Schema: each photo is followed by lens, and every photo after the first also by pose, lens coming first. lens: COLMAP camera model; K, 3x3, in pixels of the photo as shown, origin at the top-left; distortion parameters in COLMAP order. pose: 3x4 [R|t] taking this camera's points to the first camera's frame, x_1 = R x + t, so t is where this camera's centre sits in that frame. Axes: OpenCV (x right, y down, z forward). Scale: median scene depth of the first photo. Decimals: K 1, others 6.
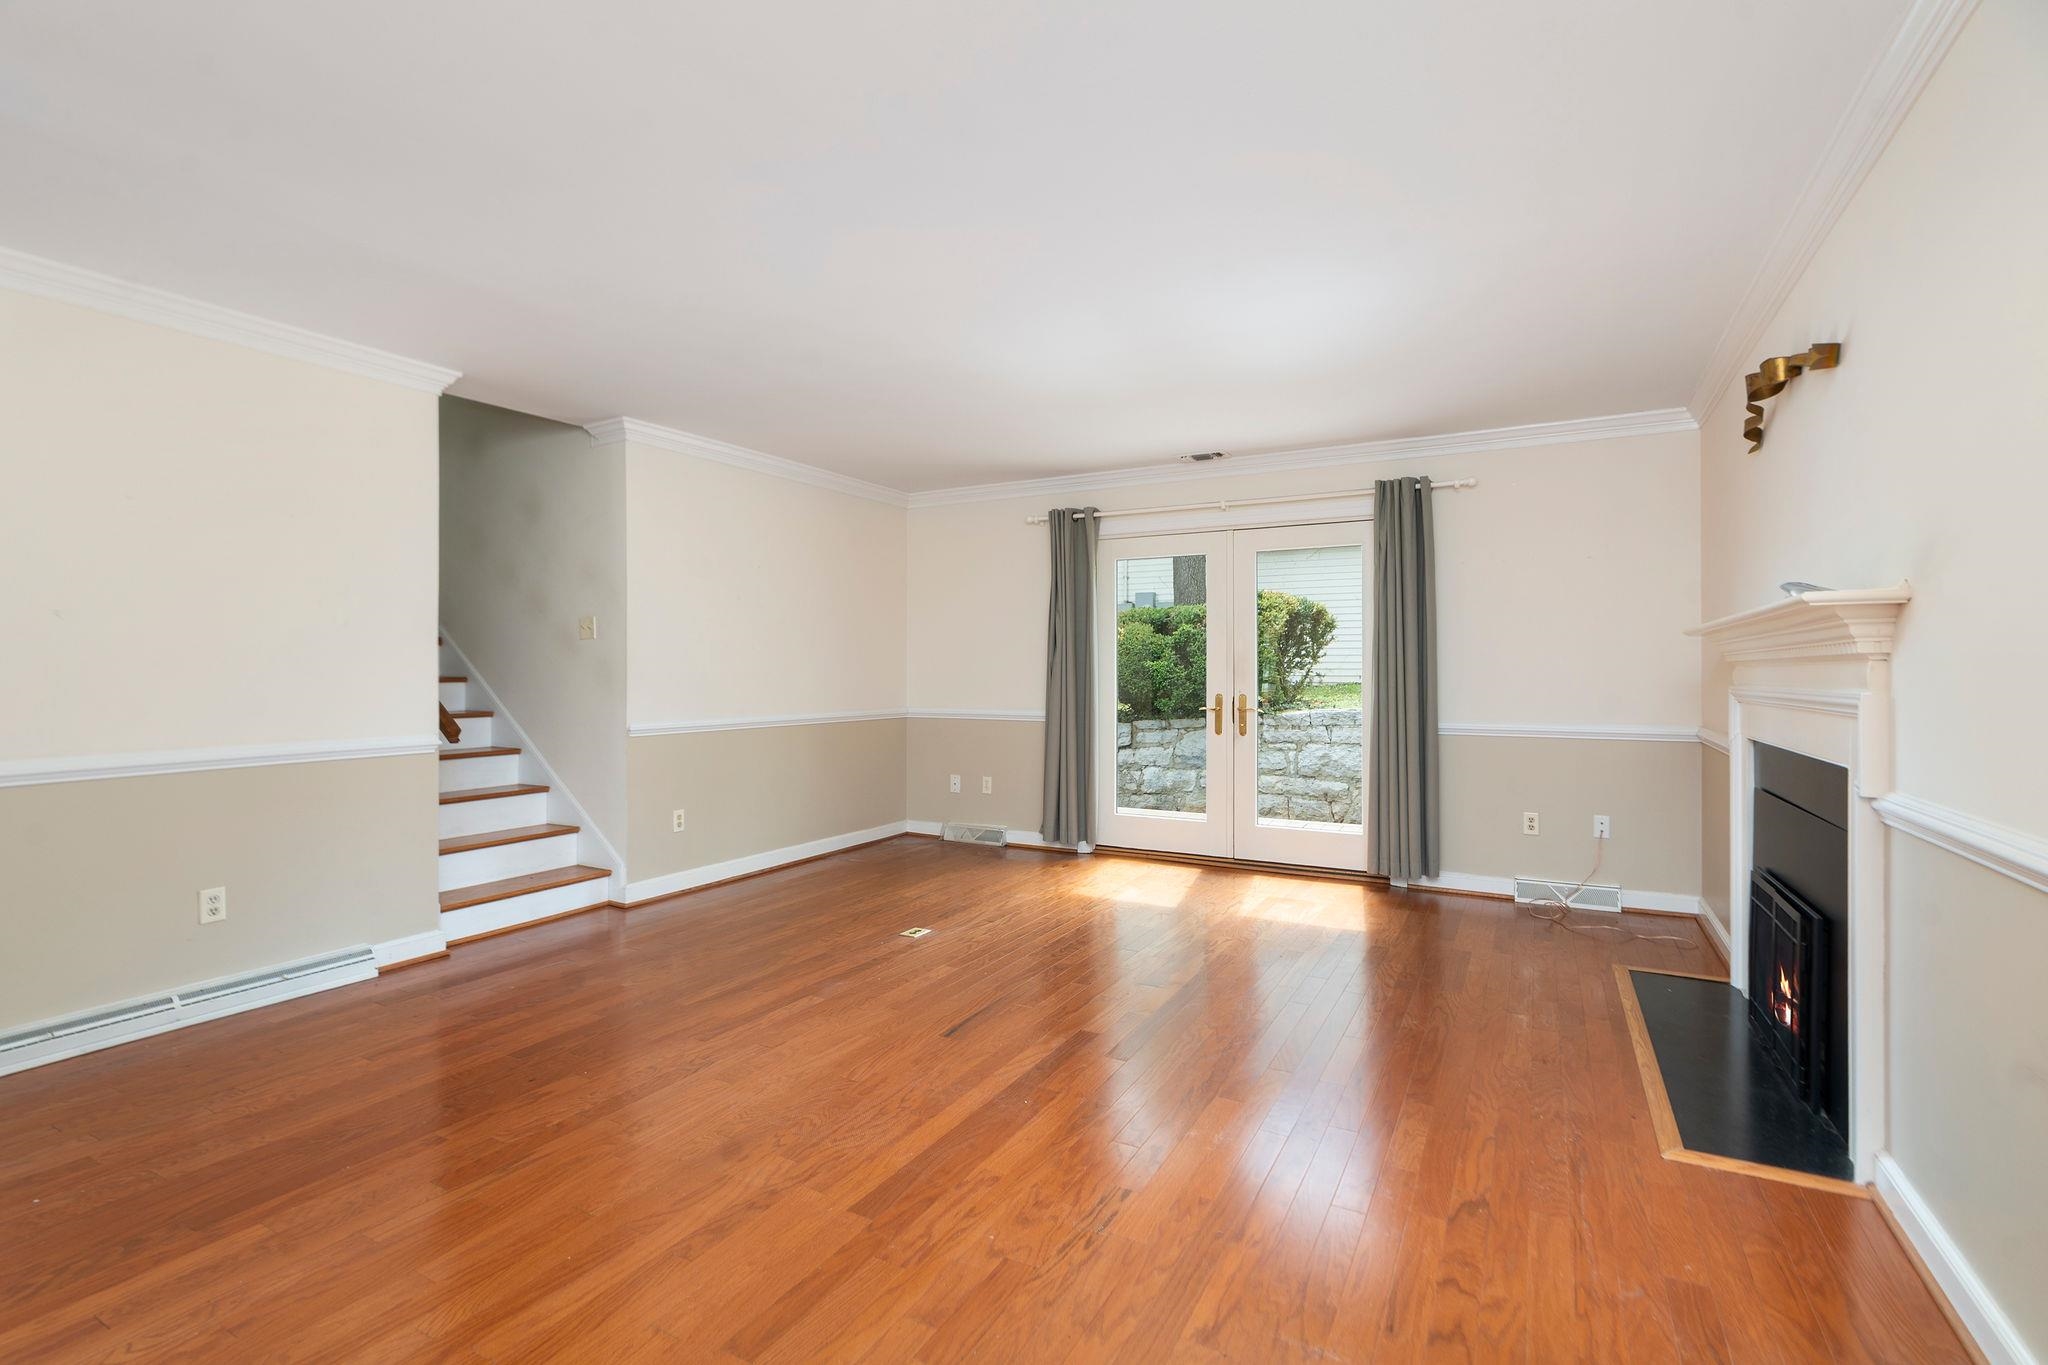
lens RADIAL K [[944.8, 0, 1005.8], [0, 944.8, 677.8], [0, 0, 1]] dist [0.009373, -0.000104]
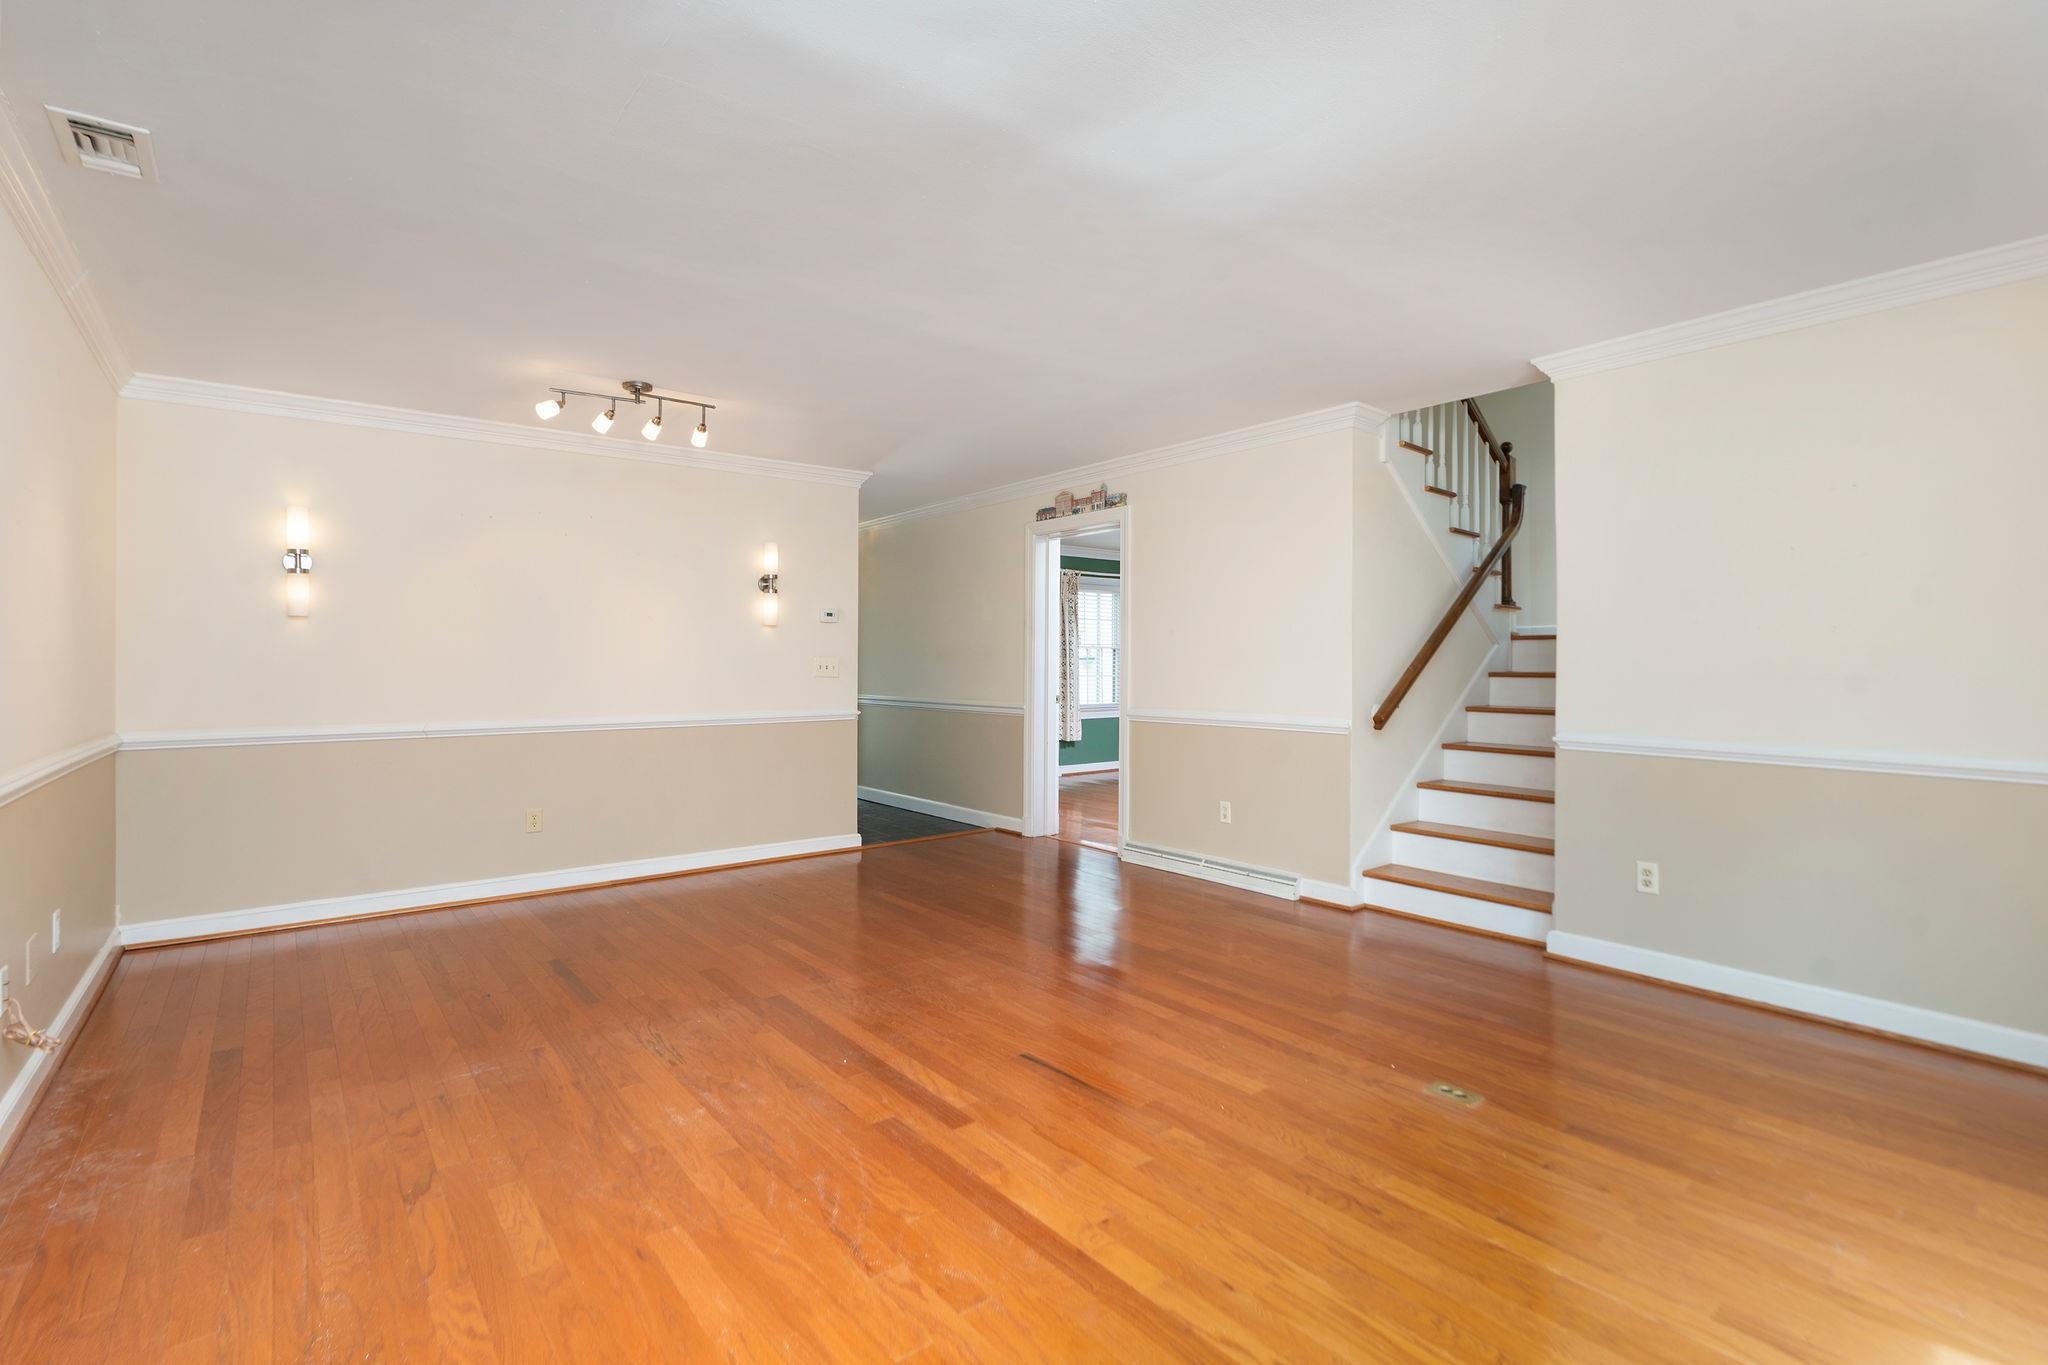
lens RADIAL K [[954.4, 0, 1015.0], [0, 954.4, 655.1], [0, 0, 1]] dist [-0.000512, 0.000045]
pose [[-0.384621, -0.009258, -0.923028, 0.610408], [-0.004913, 0.999956, -0.007982, -0.008549], [0.923061, 0.001465, -0.384650, 1.011572]]
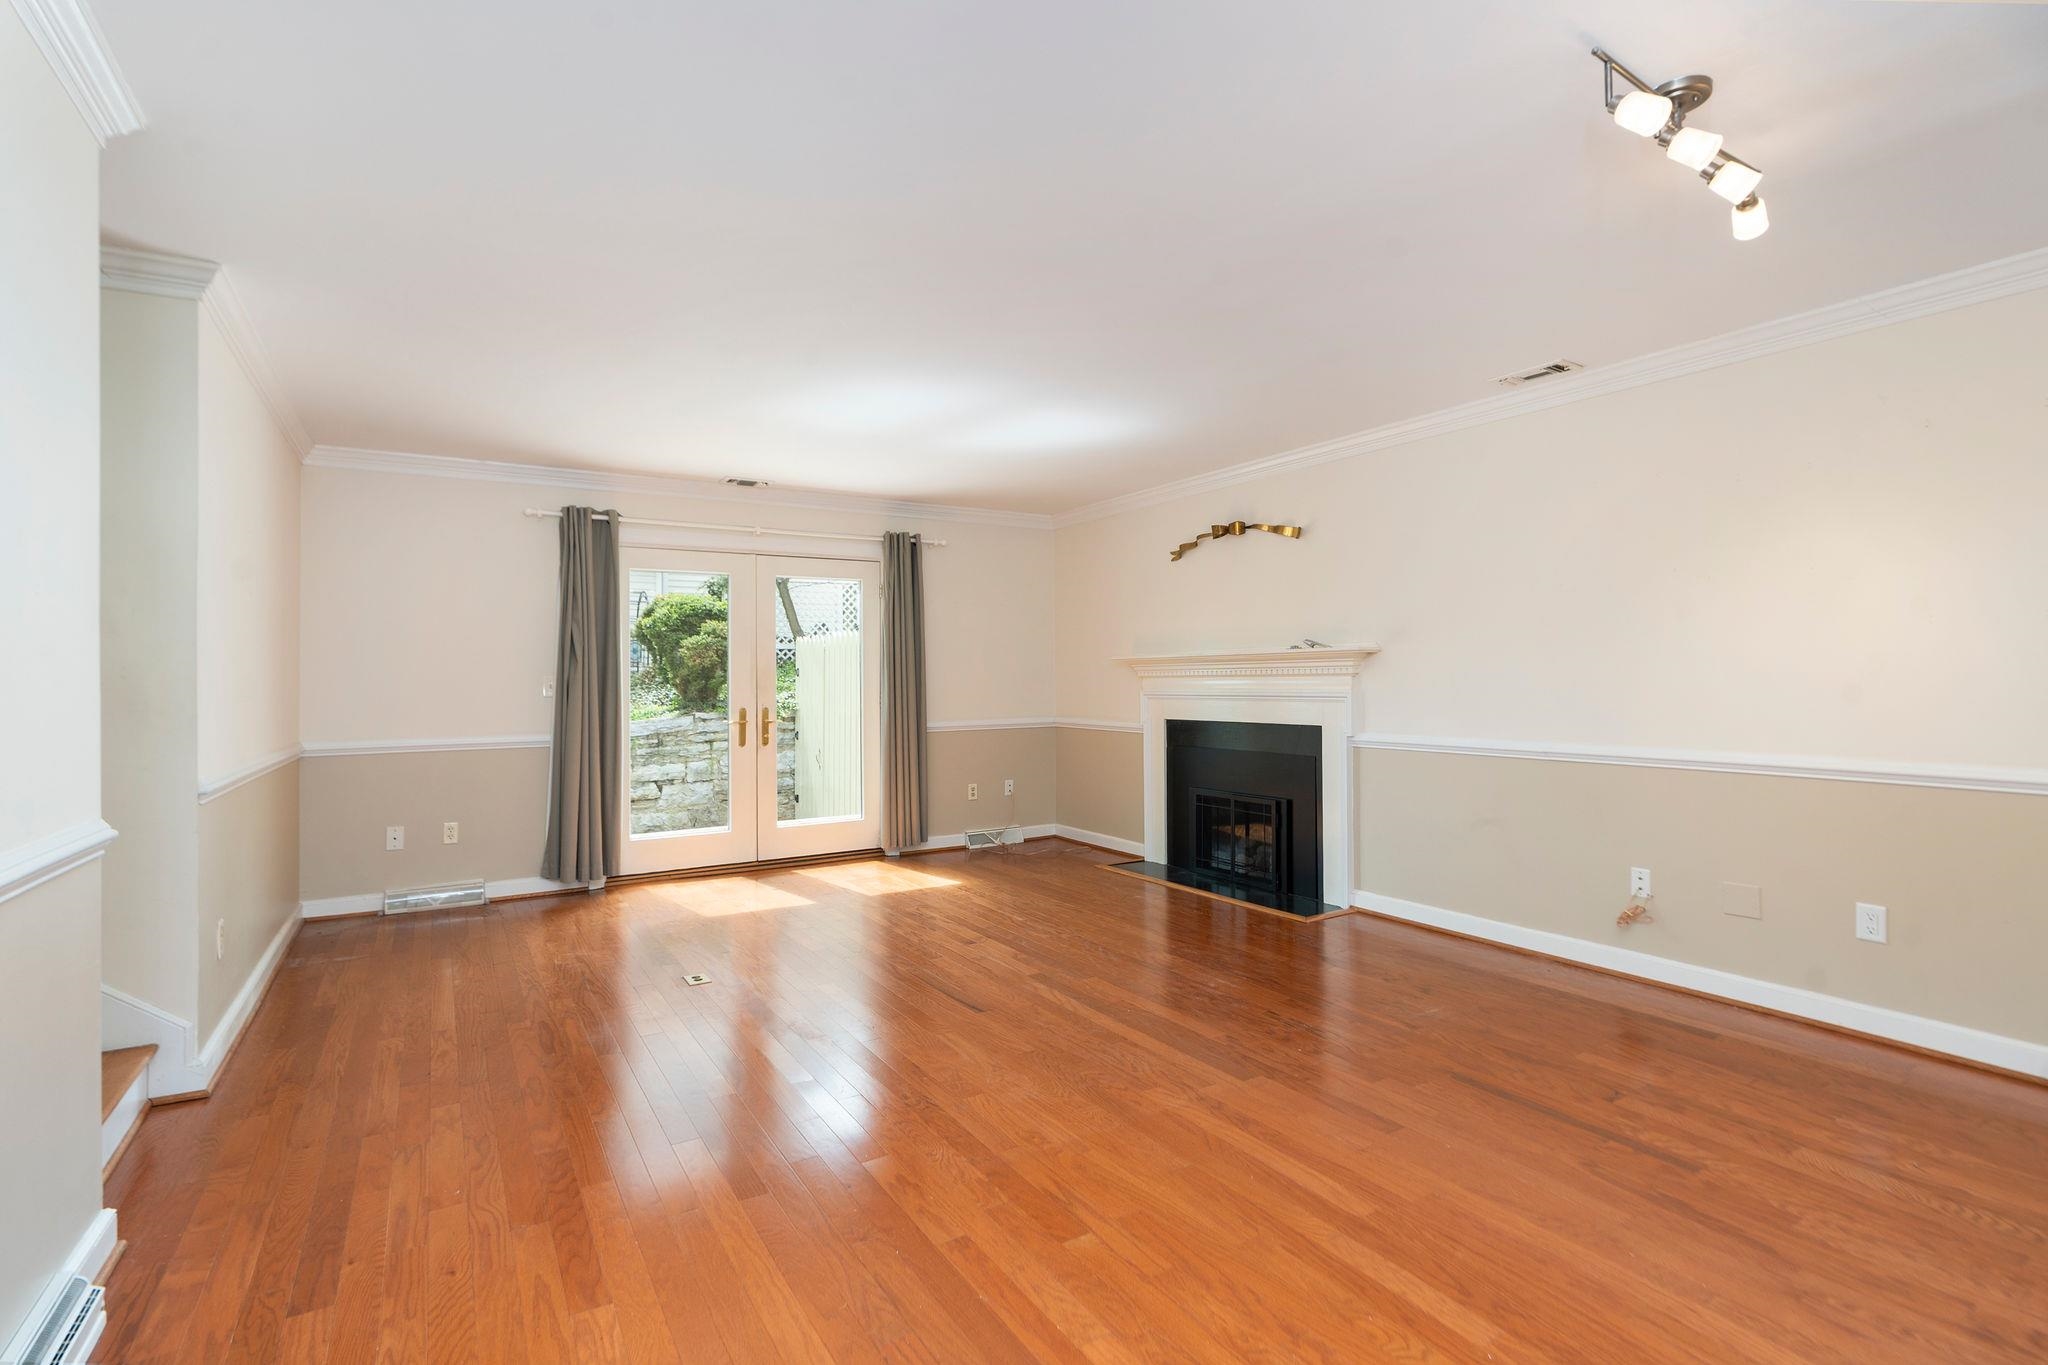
lens RADIAL K [[944.8, 0, 1005.8], [0, 944.8, 677.8], [0, 0, 1]] dist [0.009373, -0.000104]
pose [[0.493263, -0.001569, 0.869879, -0.762685], [0.015596, 0.999854, -0.007041, -0.006140], [-0.869740, 0.017040, 0.493215, 0.309620]]
